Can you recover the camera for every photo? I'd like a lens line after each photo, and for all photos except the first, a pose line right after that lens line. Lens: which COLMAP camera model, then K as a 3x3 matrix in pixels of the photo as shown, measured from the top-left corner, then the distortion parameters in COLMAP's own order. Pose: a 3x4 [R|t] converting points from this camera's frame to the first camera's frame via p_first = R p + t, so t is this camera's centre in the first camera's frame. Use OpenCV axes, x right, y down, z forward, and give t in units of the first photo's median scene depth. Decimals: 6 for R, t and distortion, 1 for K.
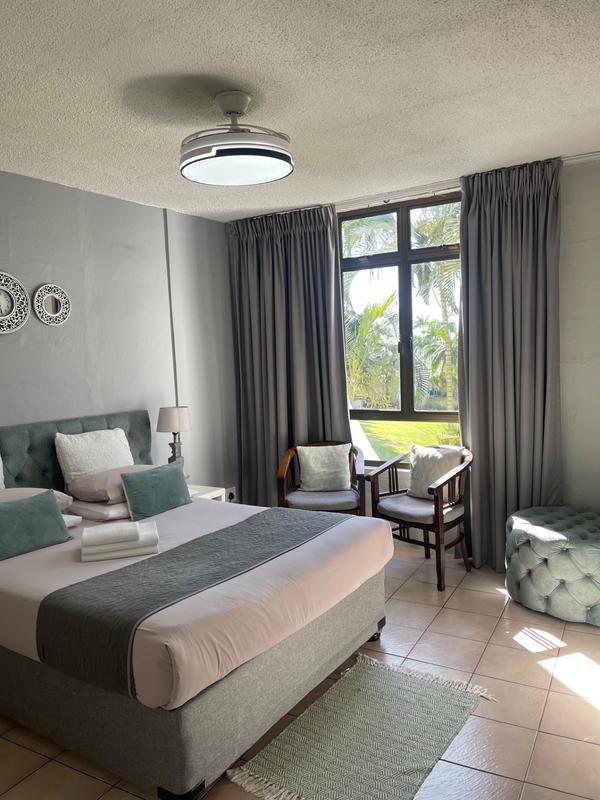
lens RADIAL K [[610.1, 0, 293.4], [0, 610.1, 401.4], [0, 0, 1]] dist [0.062170, -0.070263]
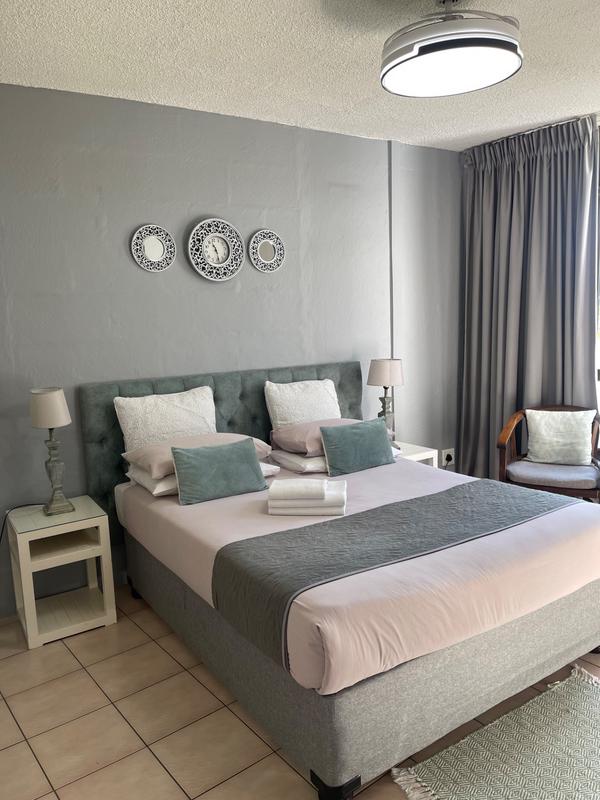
lens RADIAL K [[610.1, 0, 307.4], [0, 610.1, 402.7], [0, 0, 1]] dist [0.062170, -0.070263]
pose [[0.927987, 0.061502, -0.367502, 0.049722], [-0.031361, 0.995676, 0.087438, -0.003096], [0.371291, -0.069616, 0.925903, 0.107873]]
